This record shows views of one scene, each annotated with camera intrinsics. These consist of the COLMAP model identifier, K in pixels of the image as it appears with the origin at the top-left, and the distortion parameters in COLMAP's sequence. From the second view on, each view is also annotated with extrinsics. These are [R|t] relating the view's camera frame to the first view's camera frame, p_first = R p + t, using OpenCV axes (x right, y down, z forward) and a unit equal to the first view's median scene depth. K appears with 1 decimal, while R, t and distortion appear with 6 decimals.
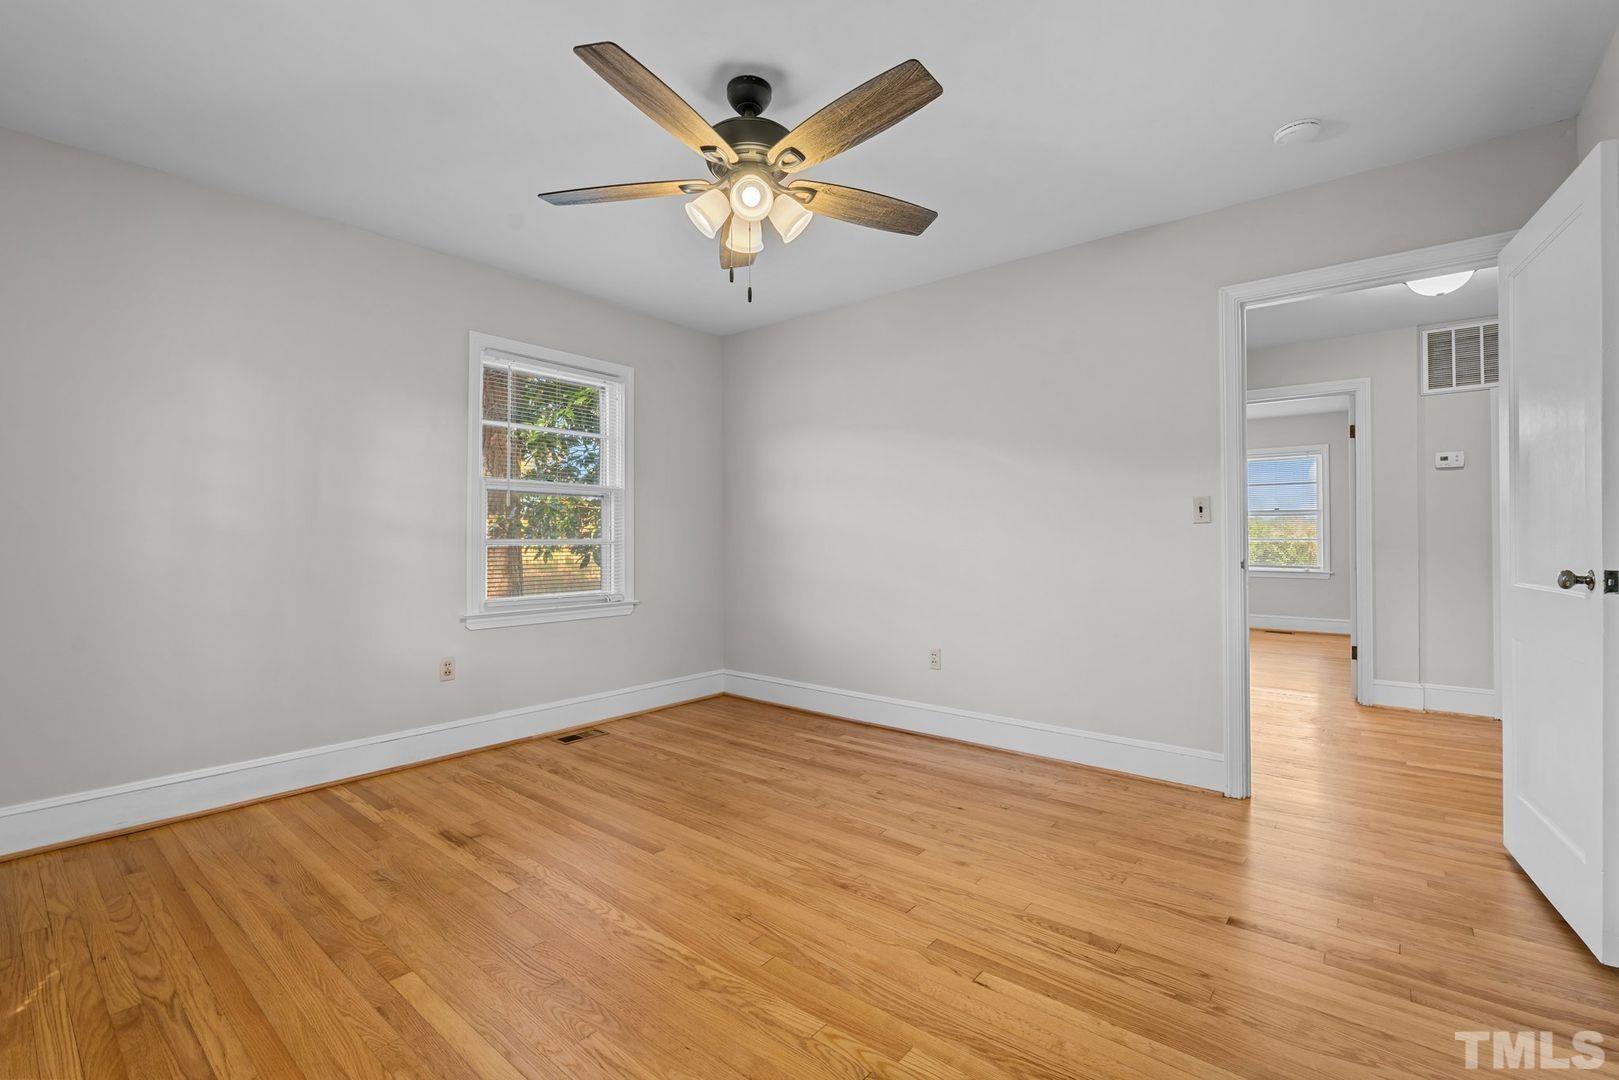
lens RADIAL K [[705.6, 0, 808.9], [0, 705.6, 538.0], [0, 0, 1]] dist [-0.005835, 0.000190]
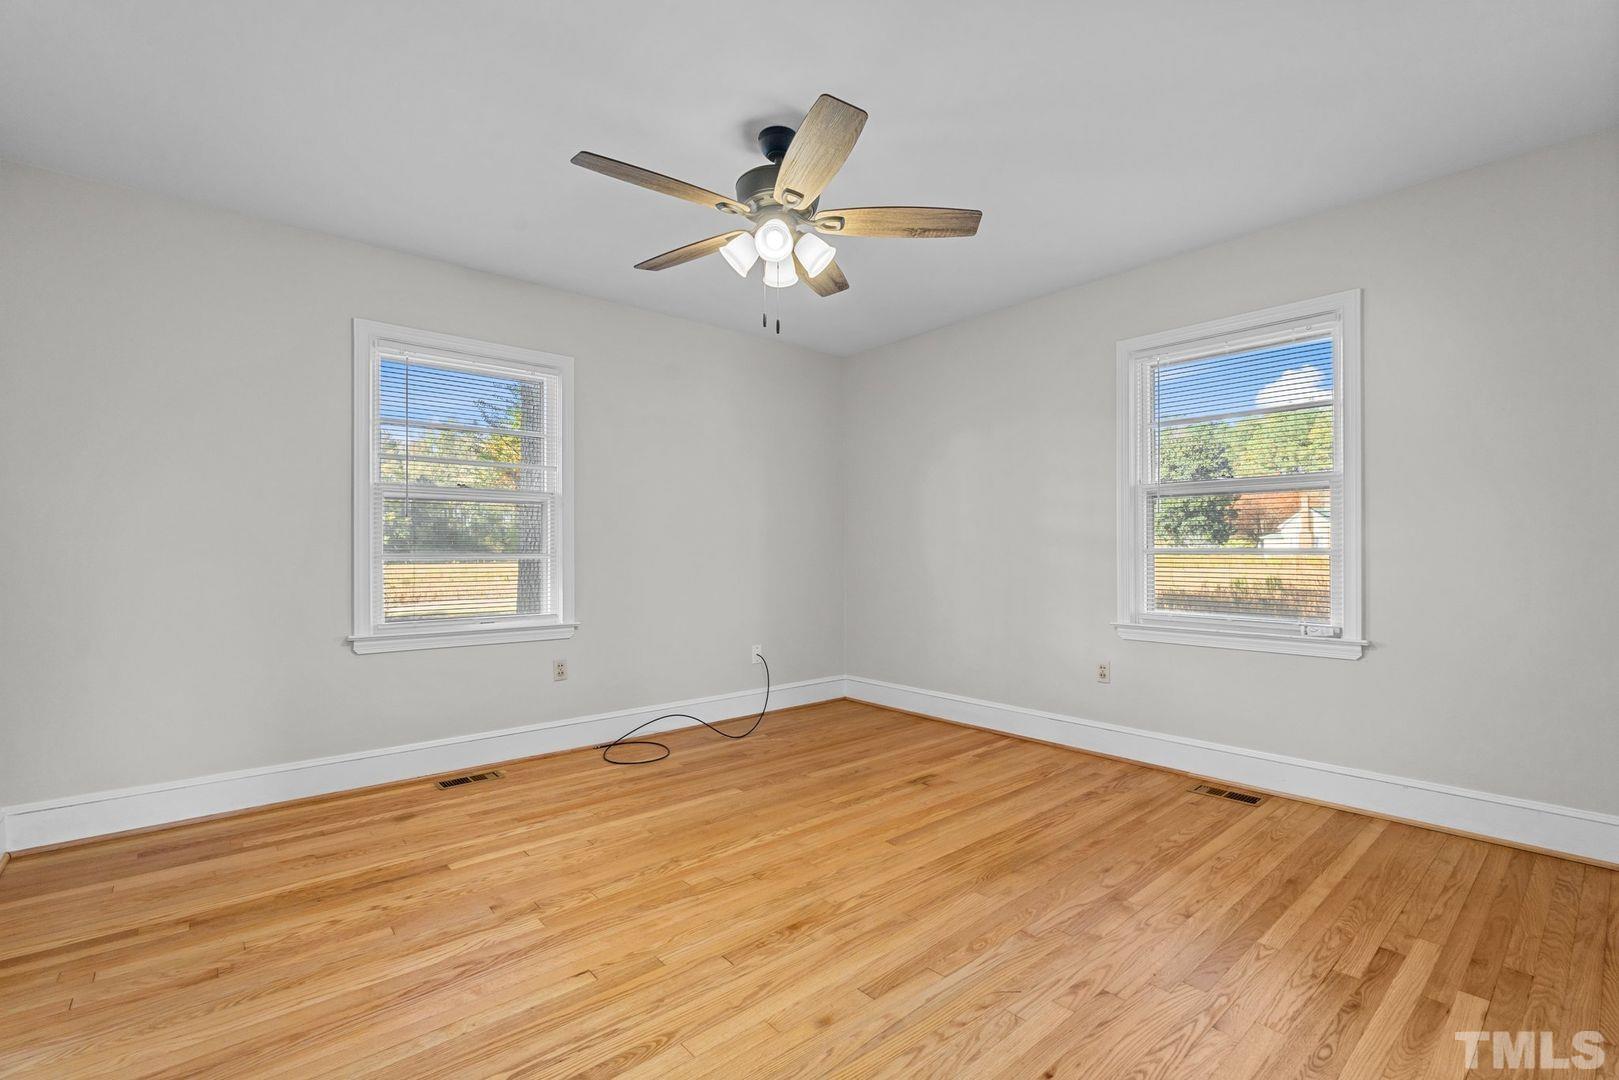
lens RADIAL K [[715.3, 0, 809.8], [0, 715.3, 550.4], [0, 0, 1]] dist [-0.006804, 0.000594]
pose [[-0.167937, -0.000386, -0.985798, 0.881787], [0.008869, 0.999959, -0.001902, 0.005303], [0.985758, -0.009063, -0.167927, 1.084183]]
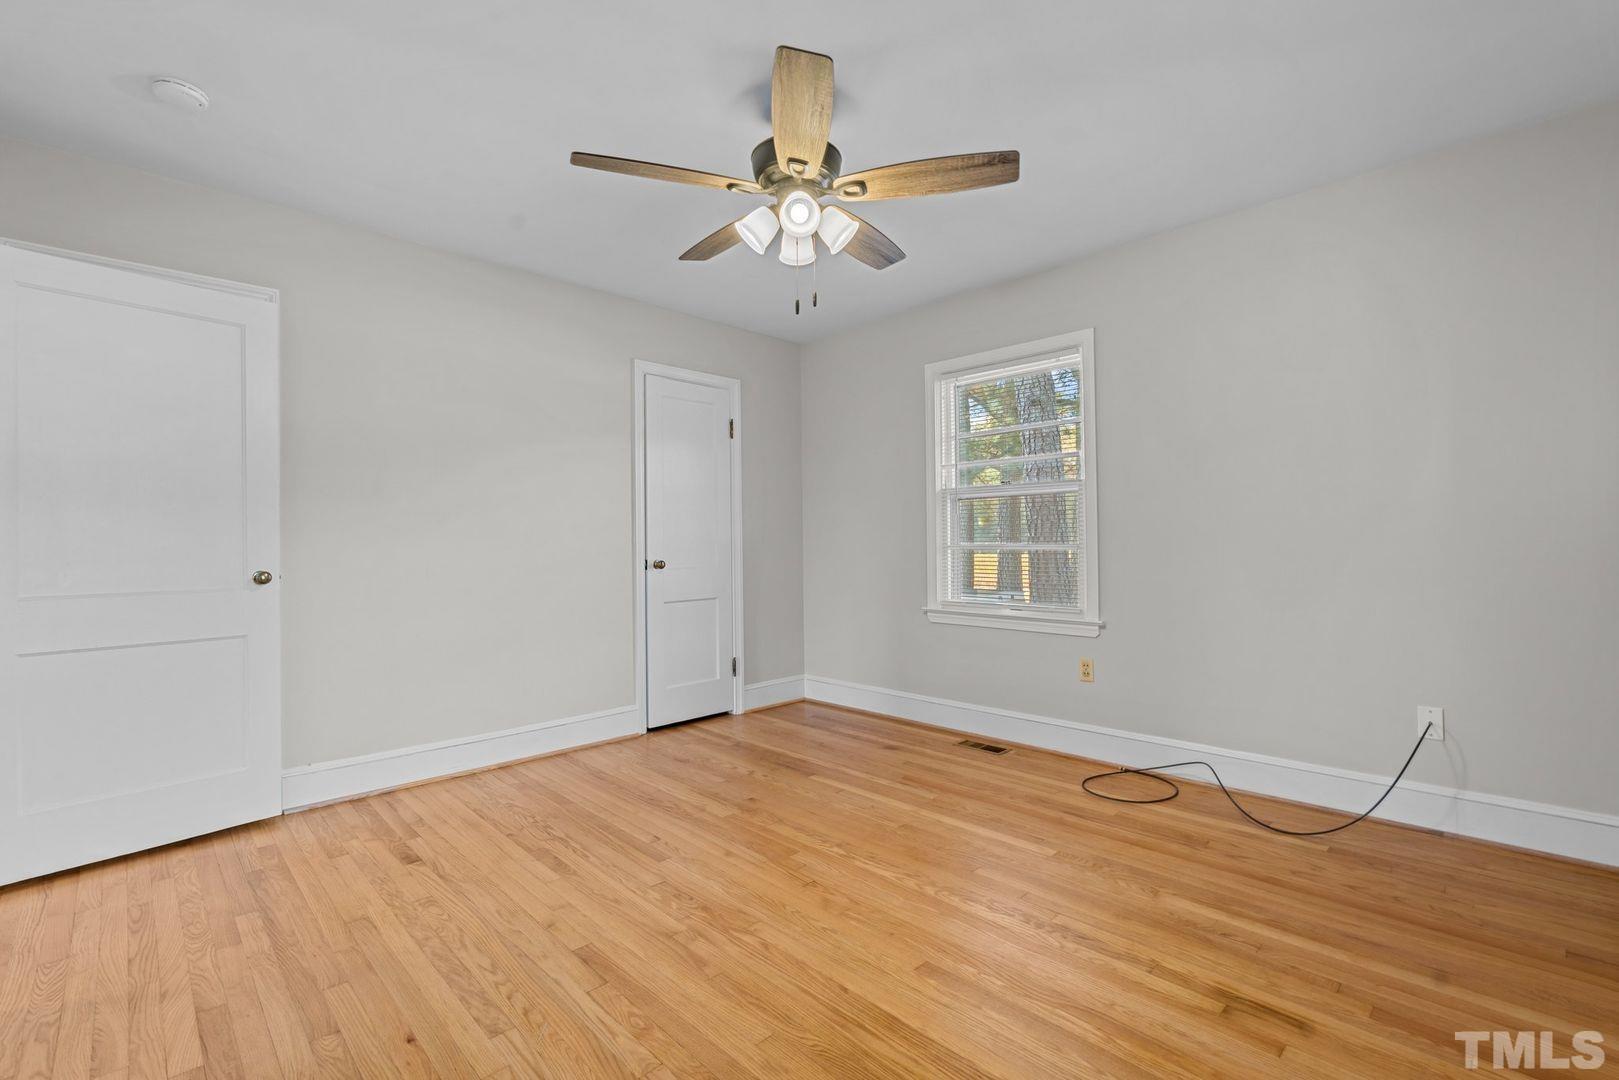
lens RADIAL K [[713.0, 0, 812.8], [0, 713.0, 541.9], [0, 0, 1]] dist [-0.006543, -0.000069]
pose [[-0.994321, 0.011396, 0.105814, -0.186448], [0.010483, 0.999903, -0.009179, 0.006934], [-0.105908, -0.008017, -0.994344, 1.786040]]
